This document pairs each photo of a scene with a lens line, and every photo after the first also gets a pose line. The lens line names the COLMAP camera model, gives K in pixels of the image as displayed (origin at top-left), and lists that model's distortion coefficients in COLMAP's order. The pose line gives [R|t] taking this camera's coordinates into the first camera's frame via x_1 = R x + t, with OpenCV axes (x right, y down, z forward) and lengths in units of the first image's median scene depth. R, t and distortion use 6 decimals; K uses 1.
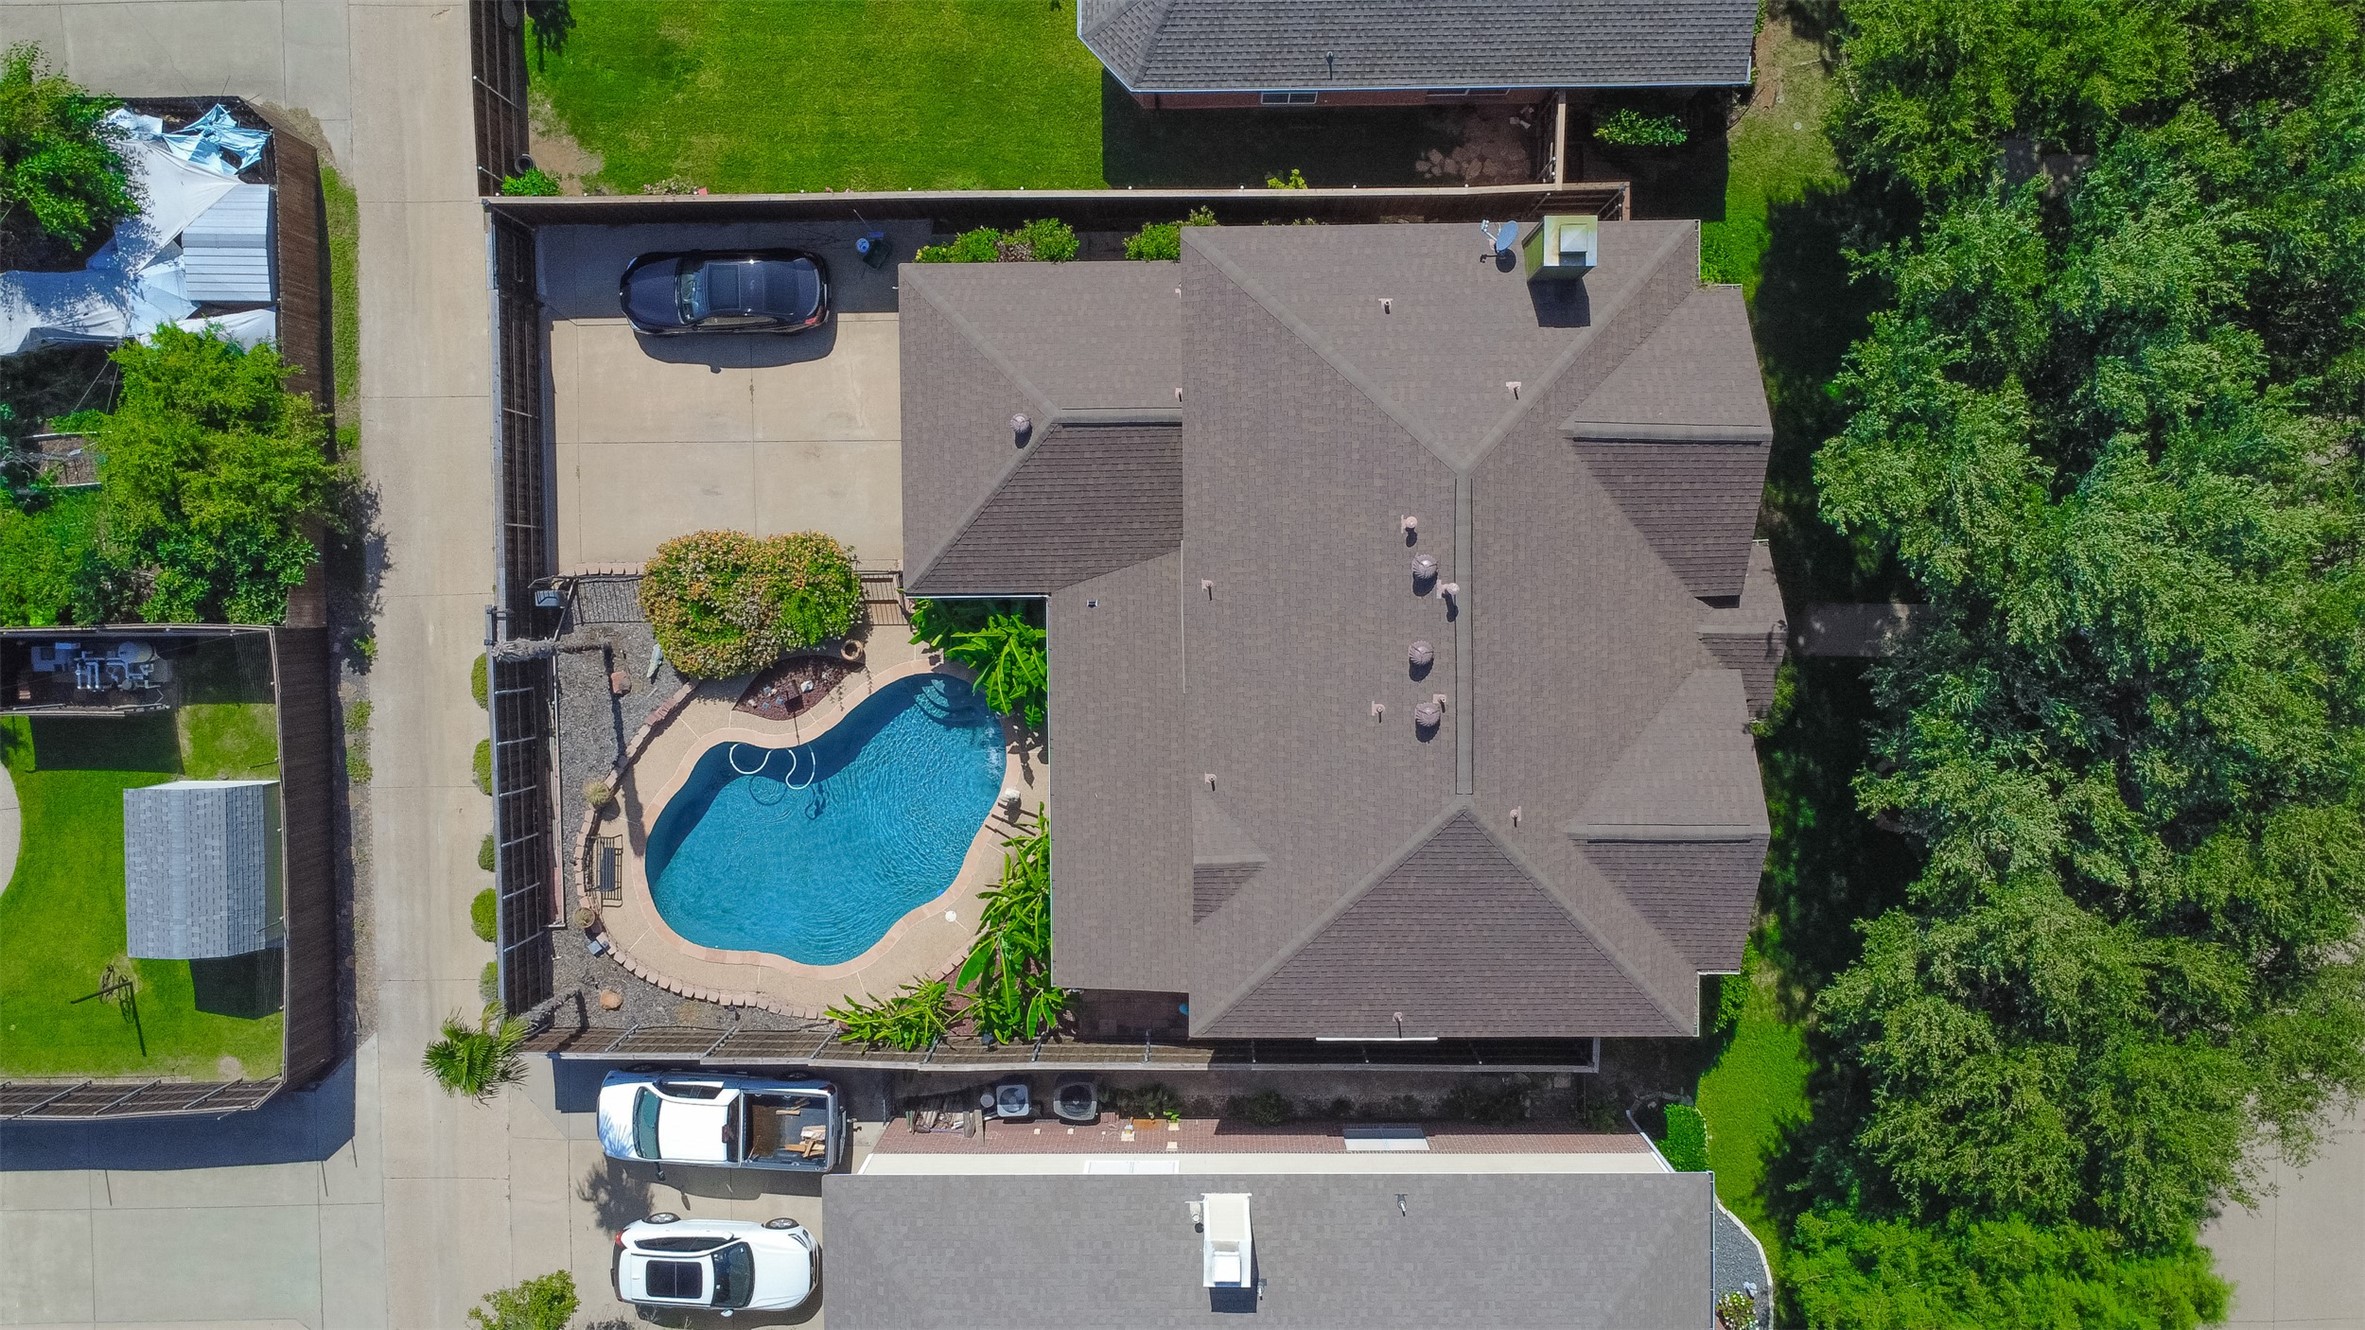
lens RADIAL K [[1757.7, 0, 1193.5], [0, 1757.7, 668.6], [0, 0, 1]] dist [0.000808, 0.000910]
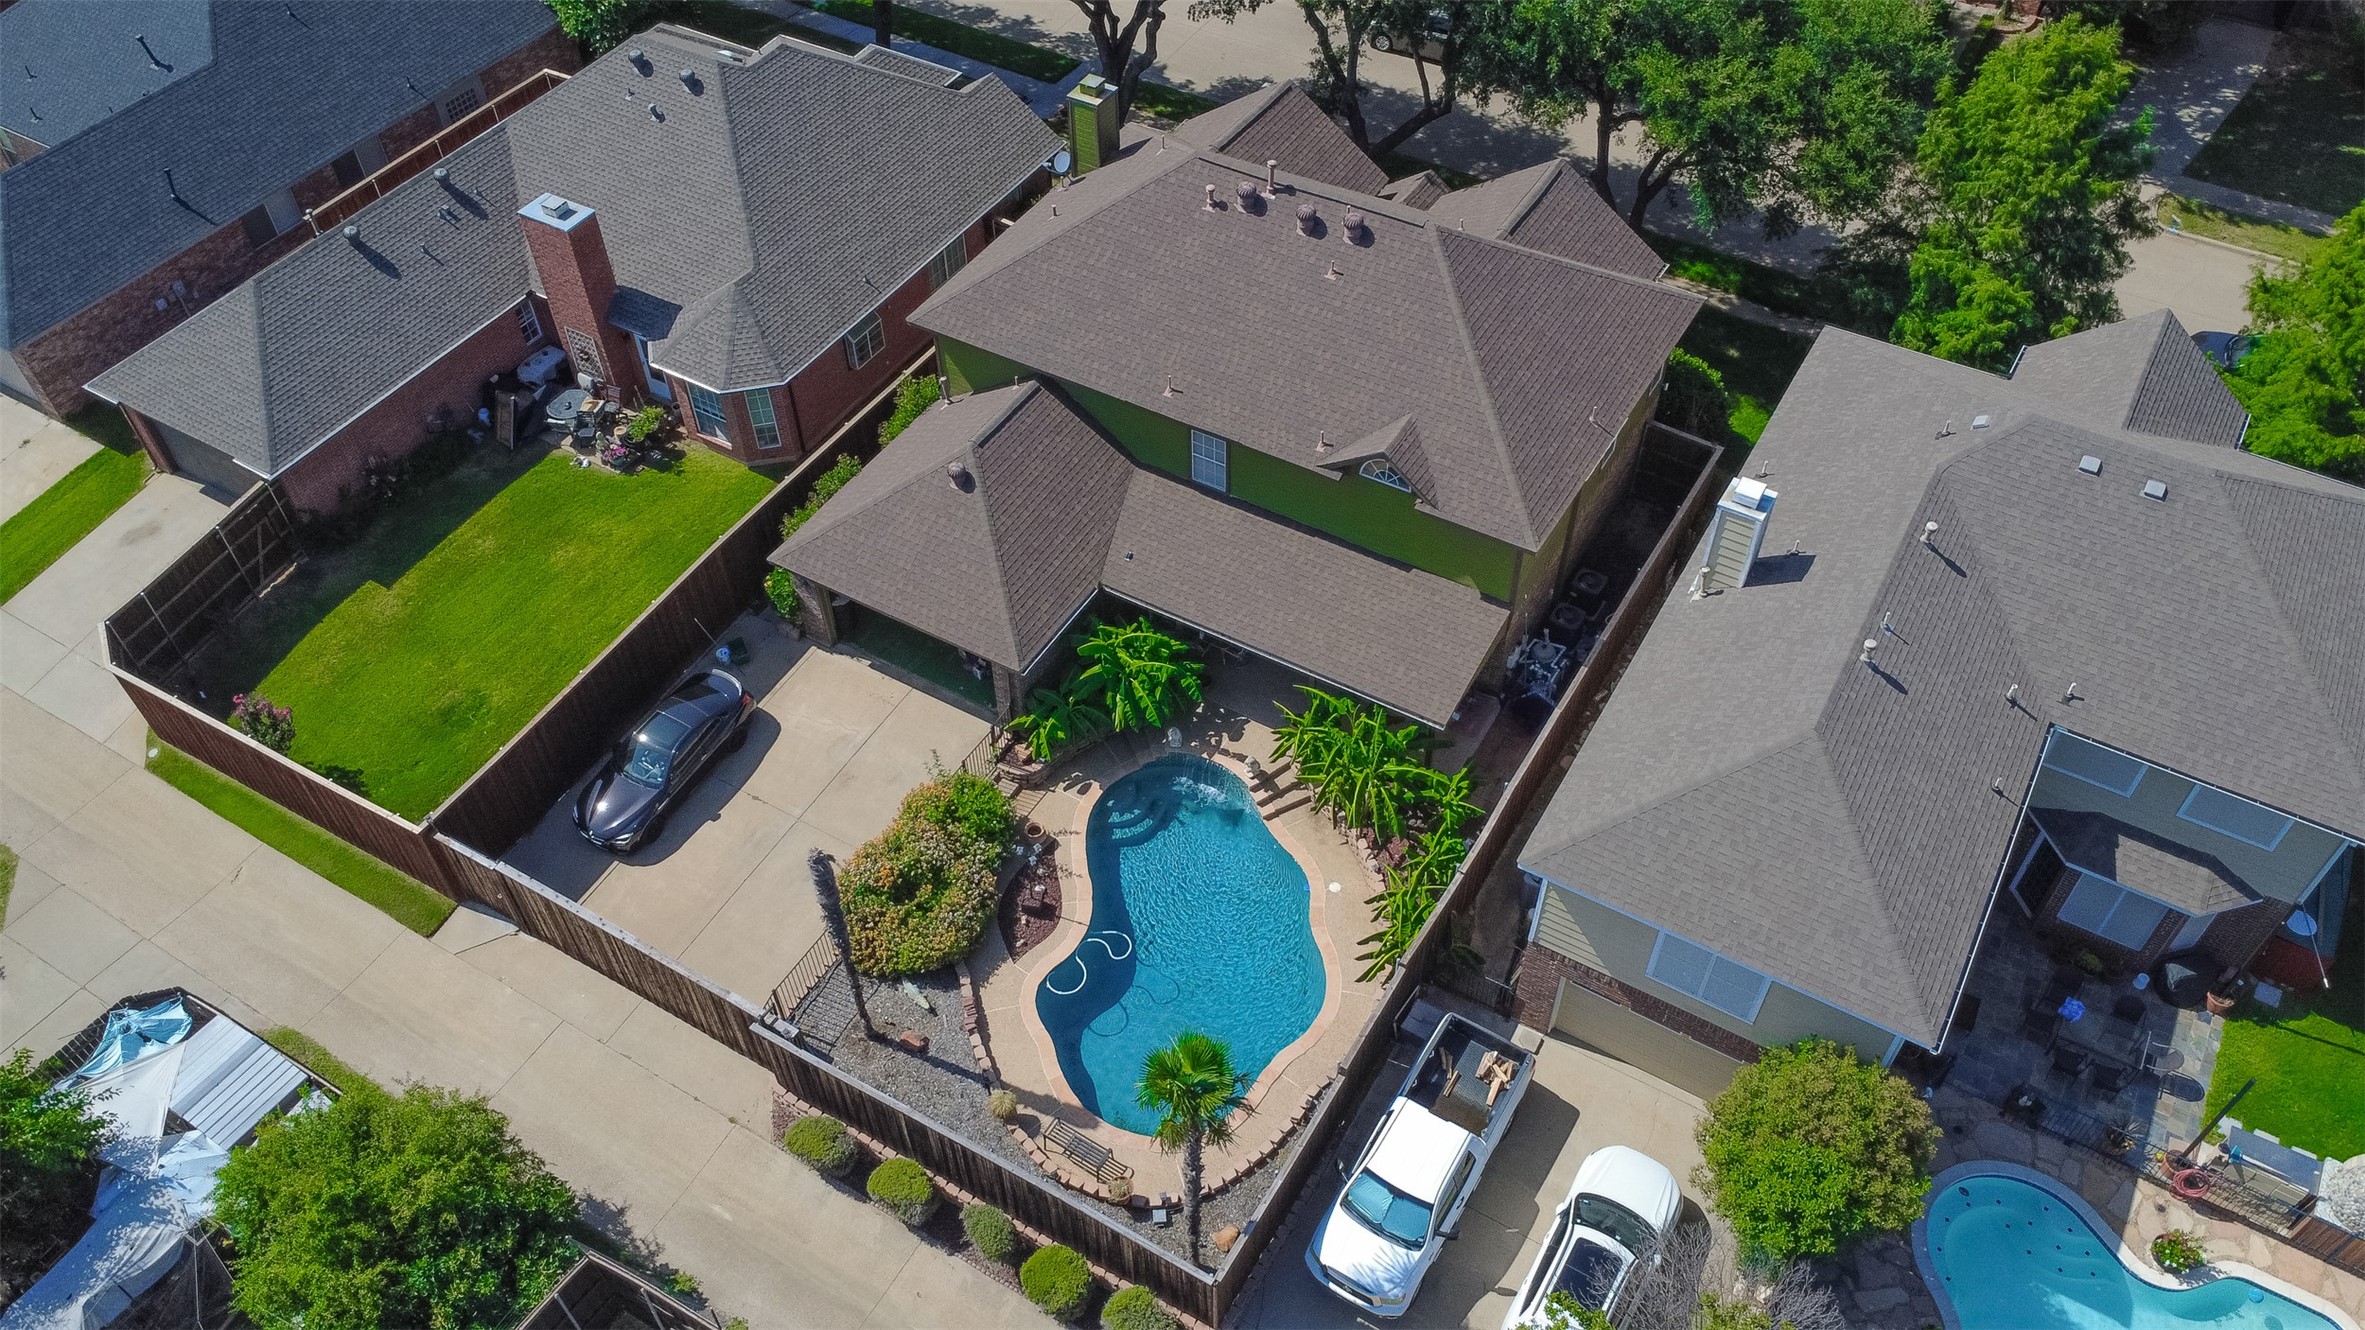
lens RADIAL K [[1757.7, 0, 1193.5], [0, 1757.7, 668.6], [0, 0, 1]] dist [0.000808, 0.000910]
pose [[0.512862, -0.629695, 0.583486, -0.645240], [0.857643, 0.345975, -0.380461, 0.390833], [0.037703, 0.695547, 0.717491, 0.261116]]
